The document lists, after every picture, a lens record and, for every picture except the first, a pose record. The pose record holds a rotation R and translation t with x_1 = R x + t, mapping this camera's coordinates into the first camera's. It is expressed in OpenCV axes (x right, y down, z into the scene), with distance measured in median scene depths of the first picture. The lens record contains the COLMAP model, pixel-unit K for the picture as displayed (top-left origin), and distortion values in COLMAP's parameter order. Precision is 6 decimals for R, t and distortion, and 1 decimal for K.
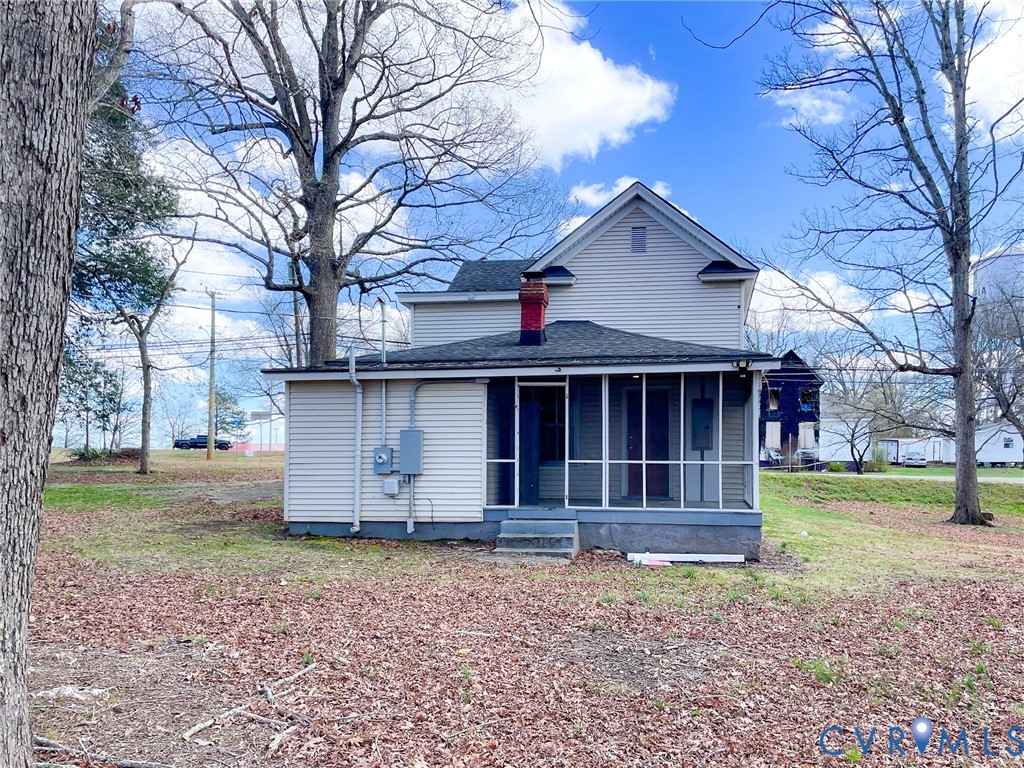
lens RADIAL K [[782.6, 0, 512.0], [0, 782.6, 384.0], [0, 0, 1]] dist [0.041493, -0.009629]
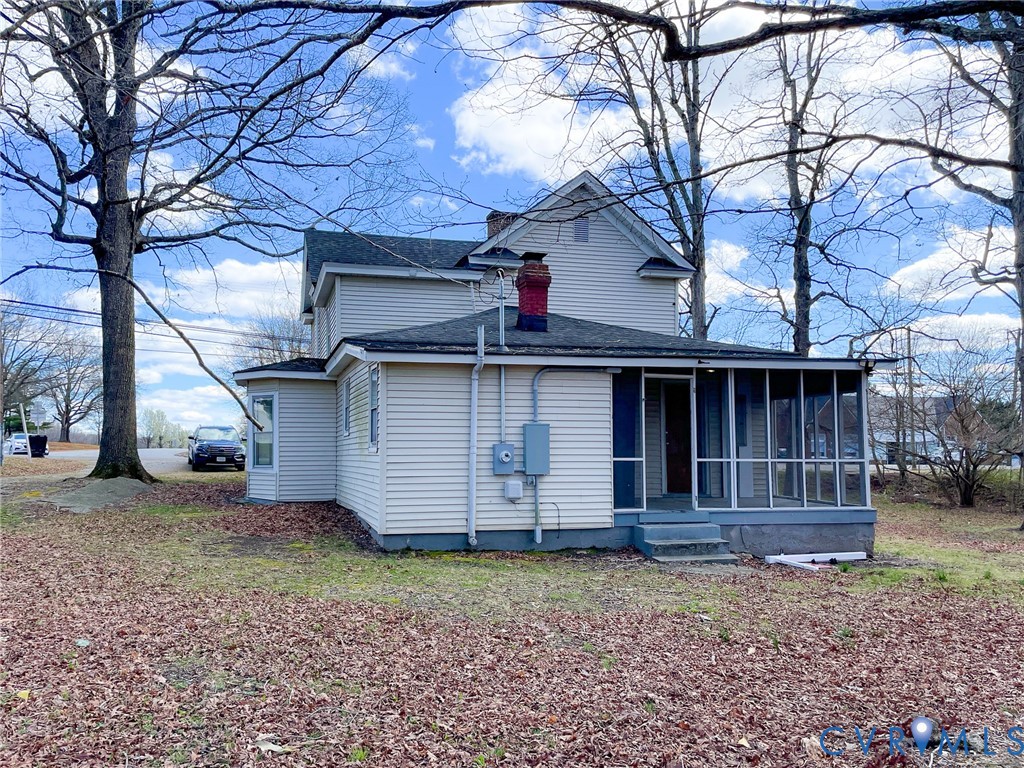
lens RADIAL K [[800.6, 0, 511.8], [0, 800.6, 340.3], [0, 0, 1]] dist [-0.007771, -0.006998]
pose [[0.938047, 0.049040, 0.343019, -0.464060], [-0.035278, 0.998307, -0.046248, 0.007955], [-0.344706, 0.031282, 0.938189, 0.170344]]
